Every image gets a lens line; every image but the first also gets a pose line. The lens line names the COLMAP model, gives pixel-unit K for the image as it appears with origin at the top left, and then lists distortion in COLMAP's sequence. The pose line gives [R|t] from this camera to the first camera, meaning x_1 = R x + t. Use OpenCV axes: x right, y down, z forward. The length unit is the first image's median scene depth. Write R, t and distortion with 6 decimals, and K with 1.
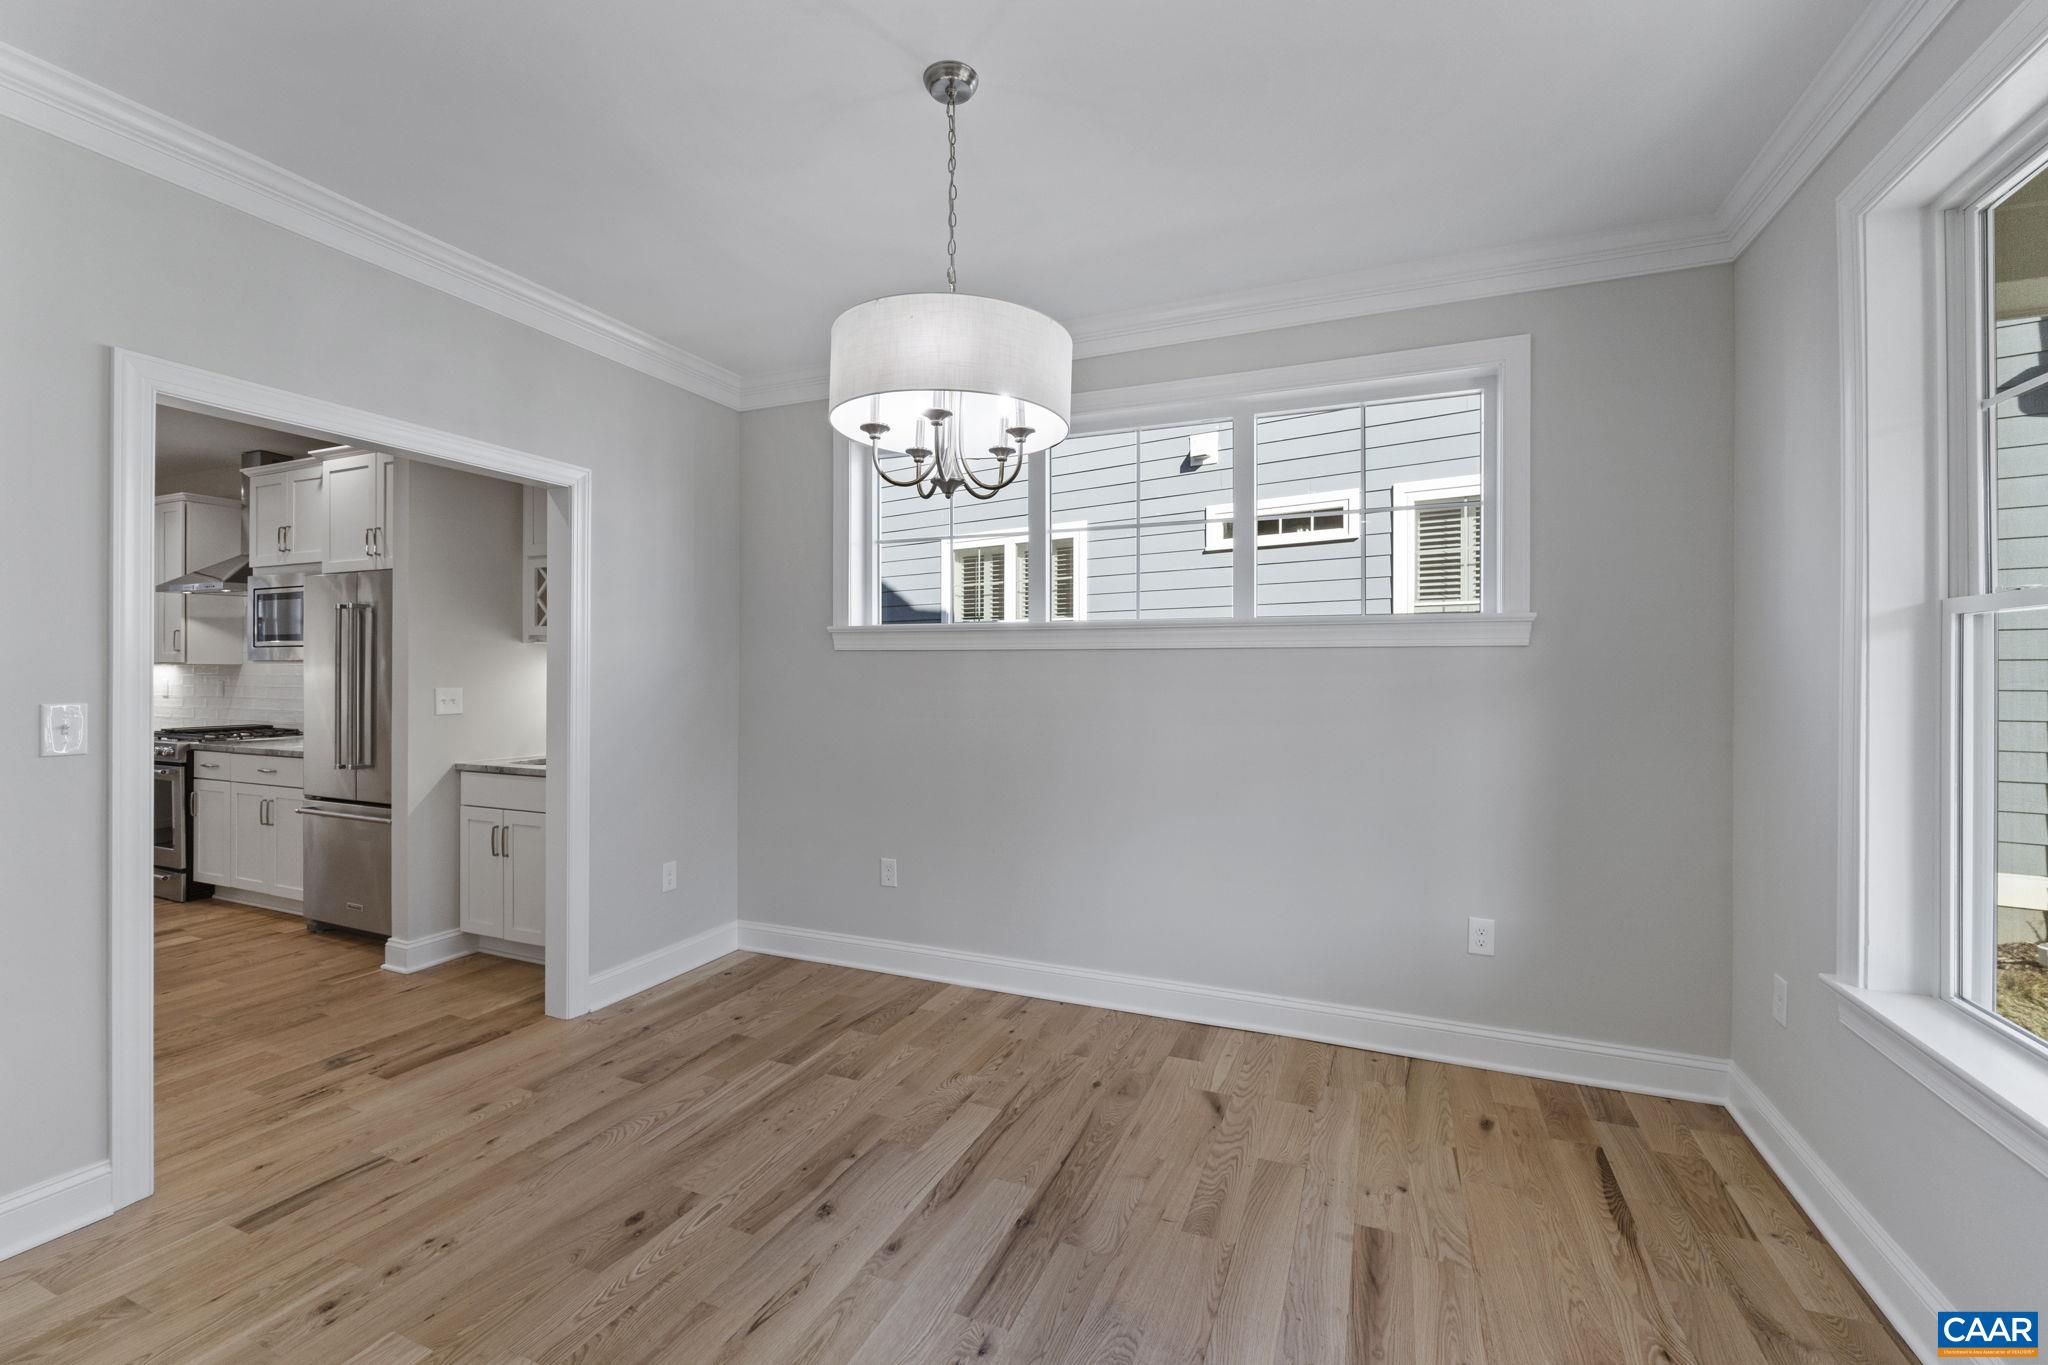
lens RADIAL K [[857.4, 0, 1021.4], [0, 857.4, 672.2], [0, 0, 1]] dist [-0.004993, -0.001344]
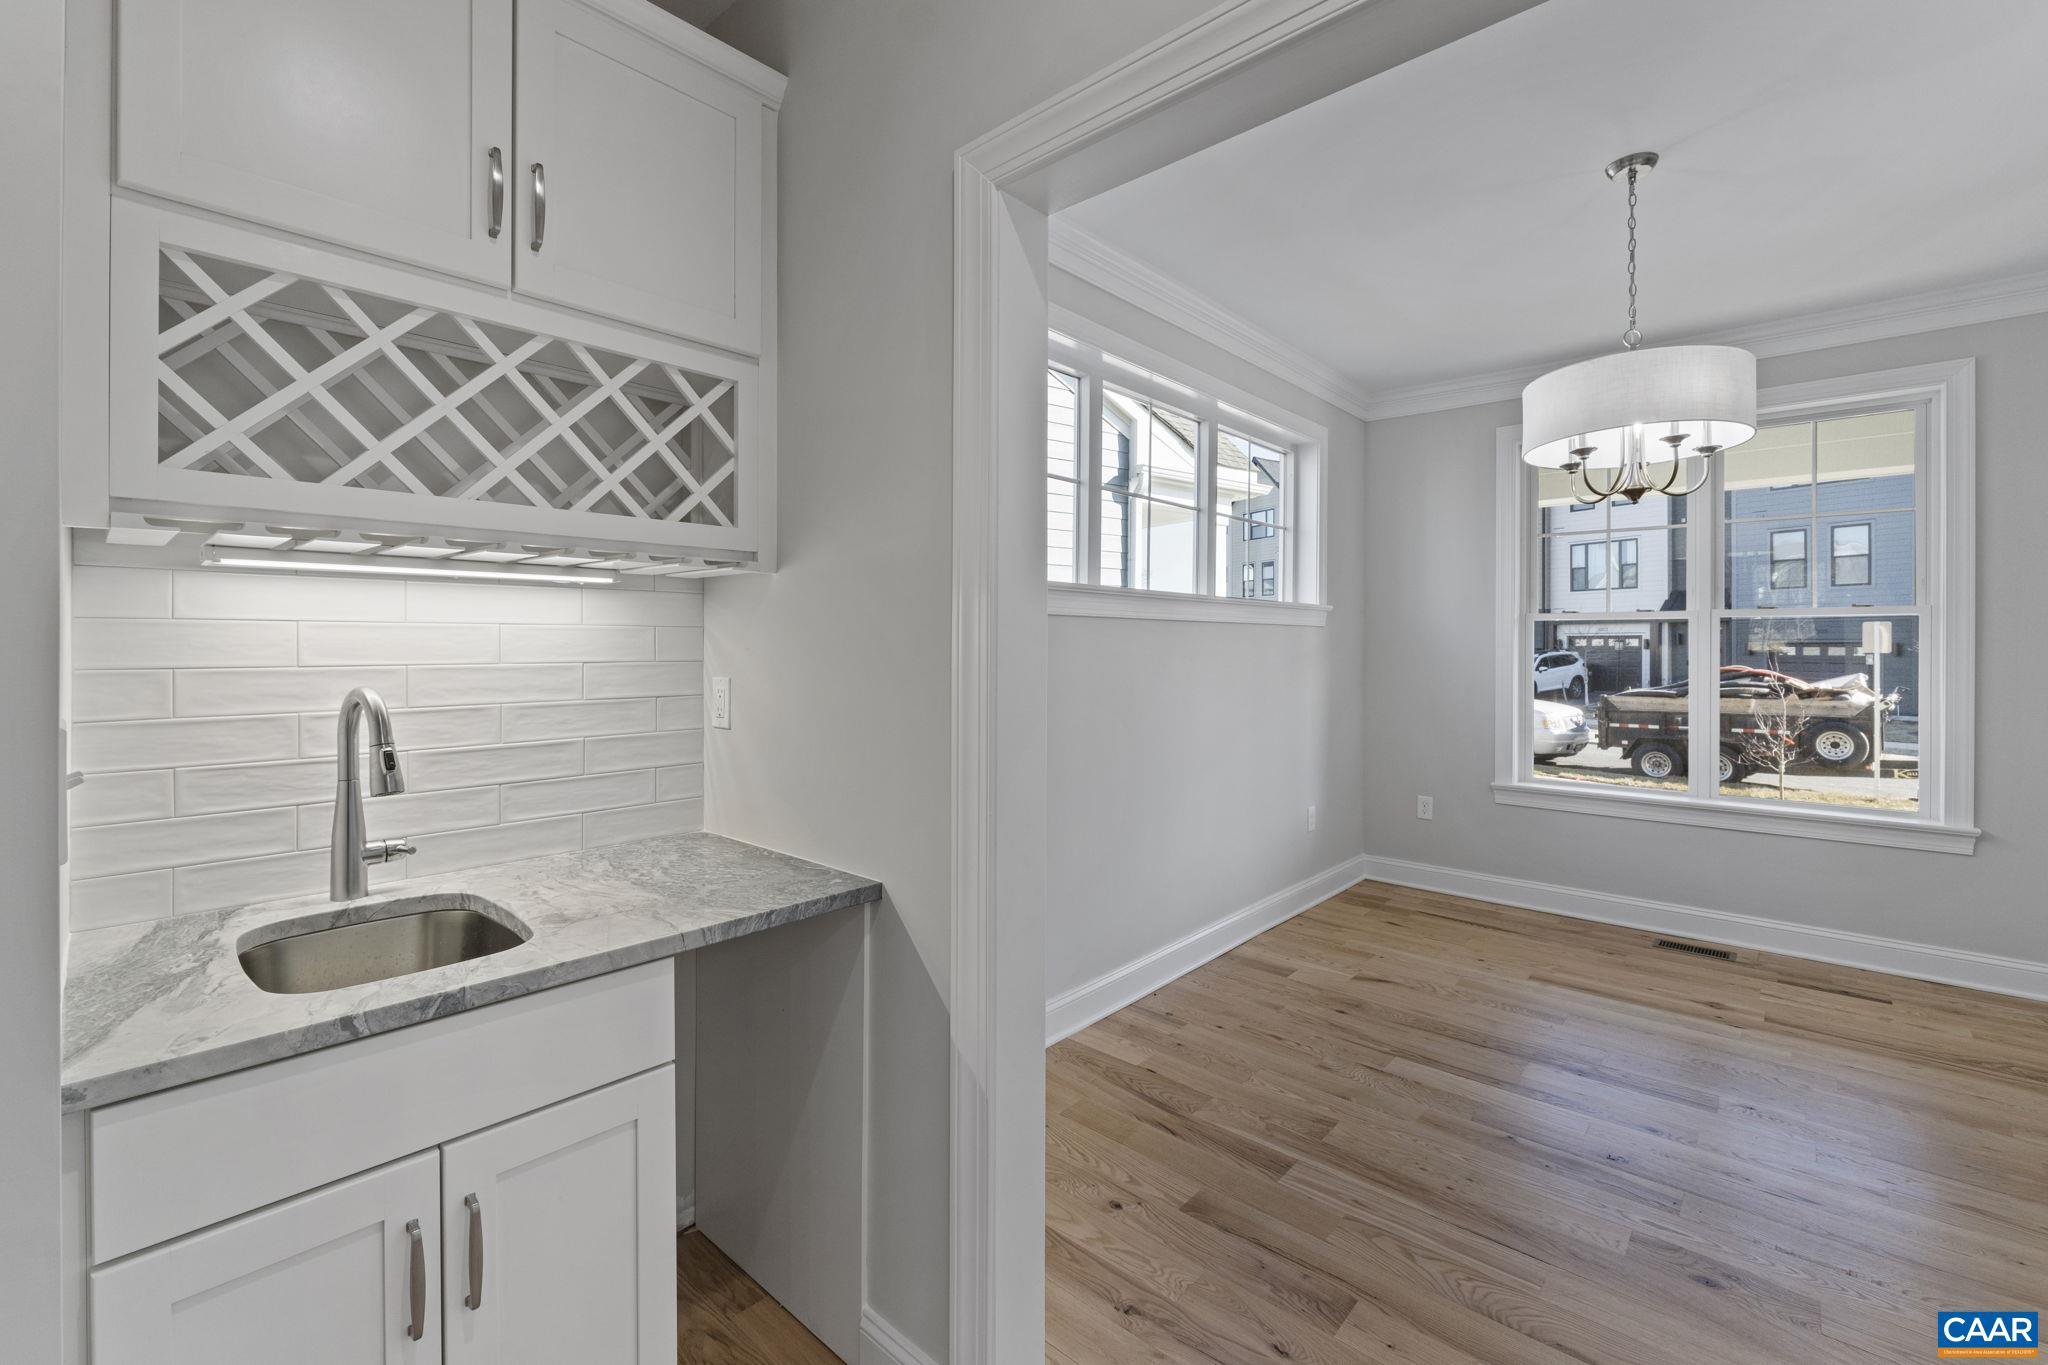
lens RADIAL K [[857.4, 0, 1023.1], [0, 857.4, 652.3], [0, 0, 1]] dist [-0.004993, -0.001344]
pose [[0.333708, -0.009255, 0.942631, -1.090371], [-0.001450, 0.999946, 0.010332, 0.000267], [-0.942675, -0.004815, 0.333676, 1.008988]]
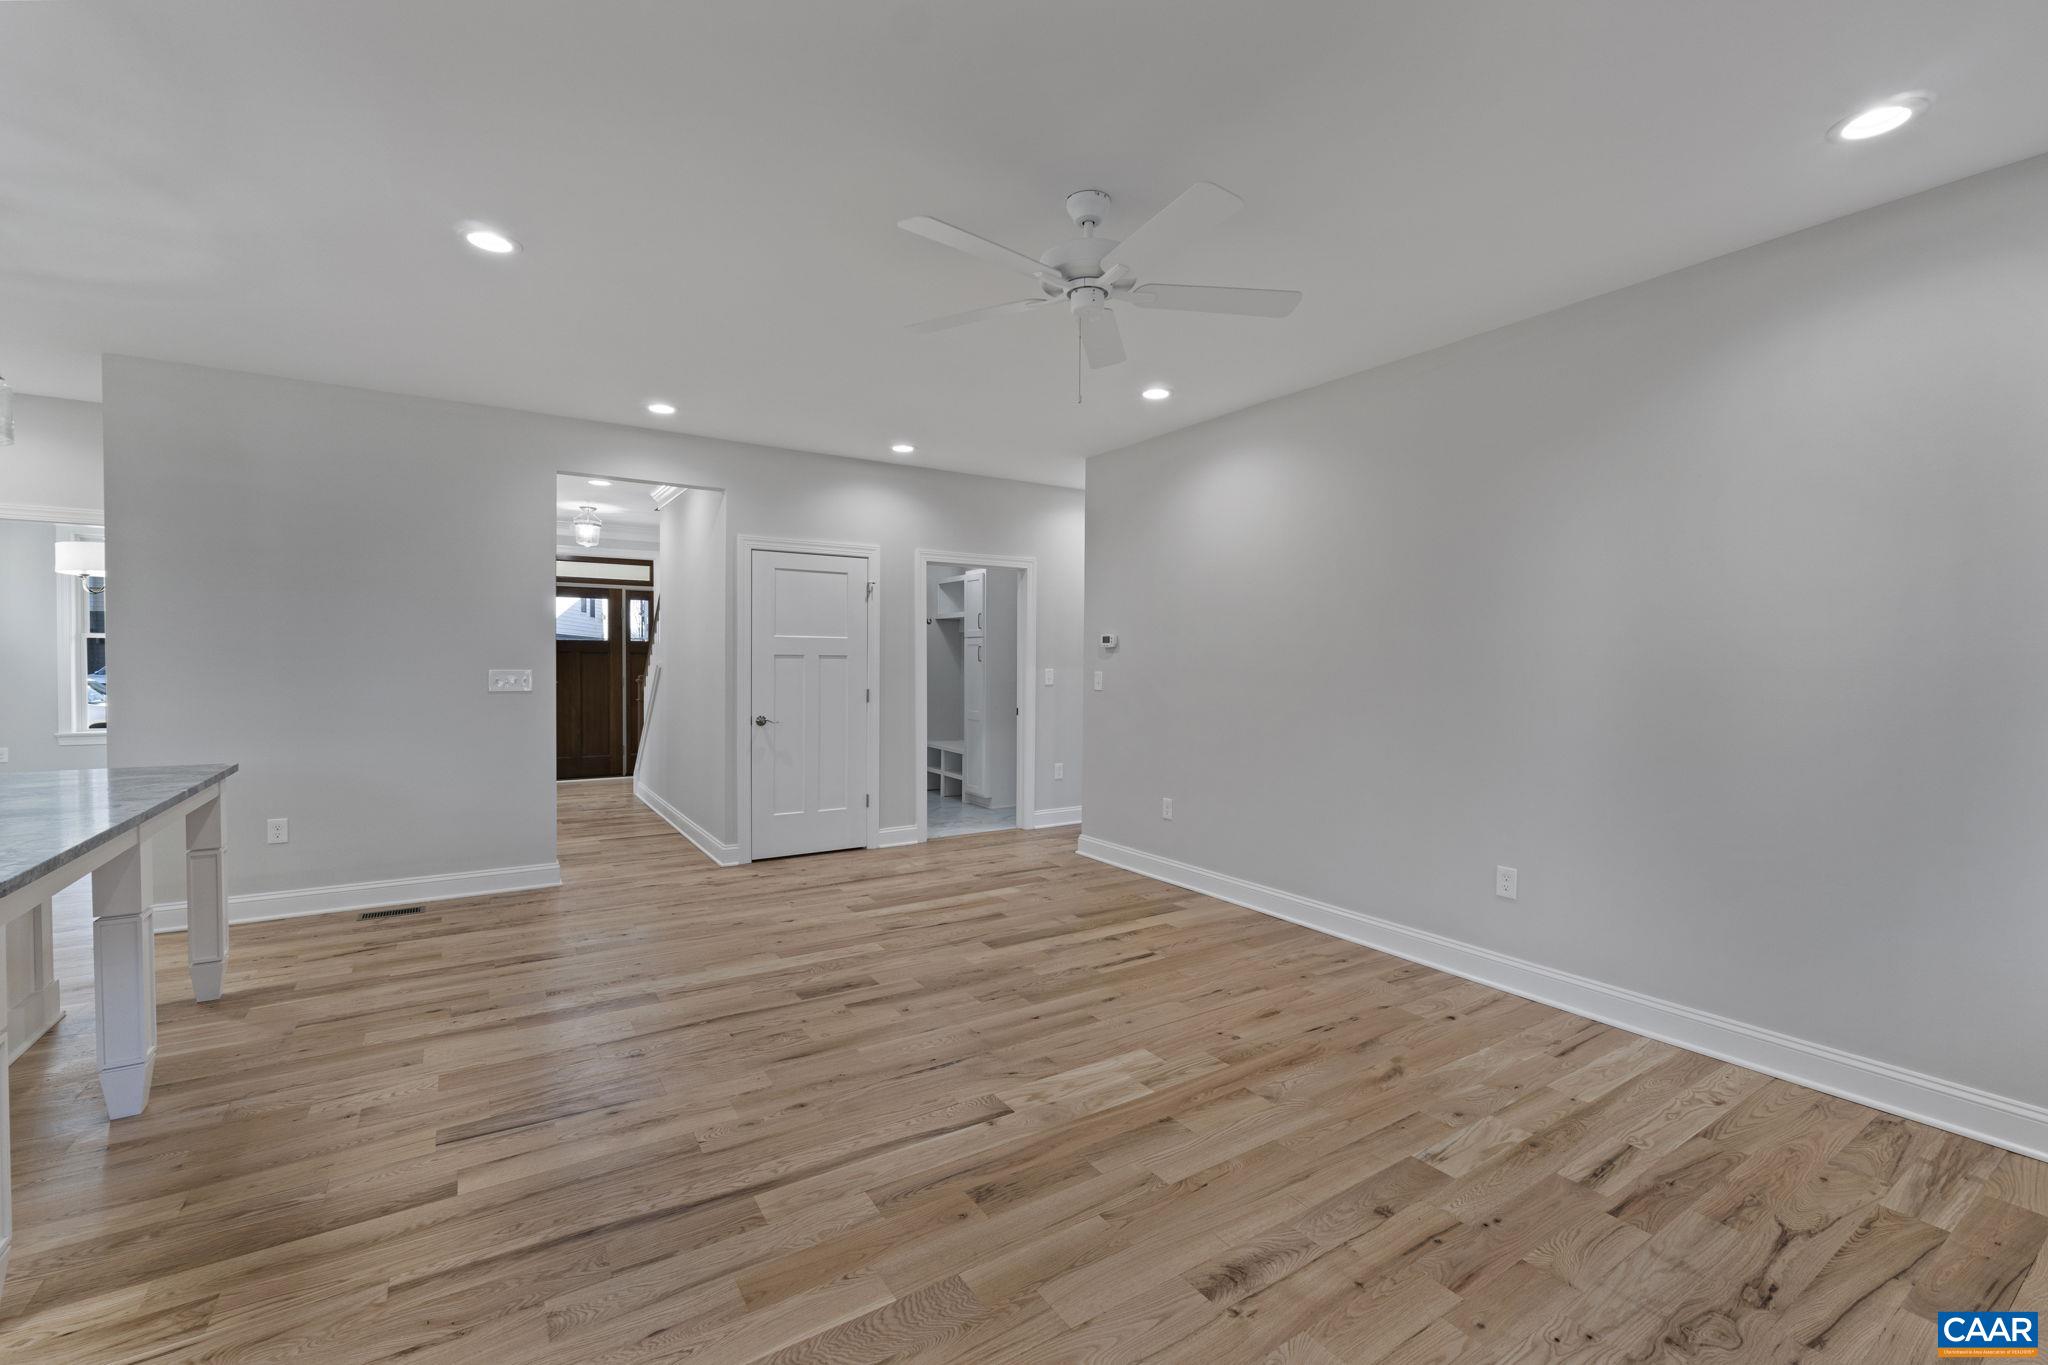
lens RADIAL K [[857.4, 0, 1032.3], [0, 857.4, 683.7], [0, 0, 1]] dist [-0.004993, -0.001344]
pose [[-0.830219, -0.030438, 0.556606, -3.273658], [-0.014590, 0.999353, 0.032887, -0.025684], [-0.557247, 0.019182, -0.830125, 1.214735]]
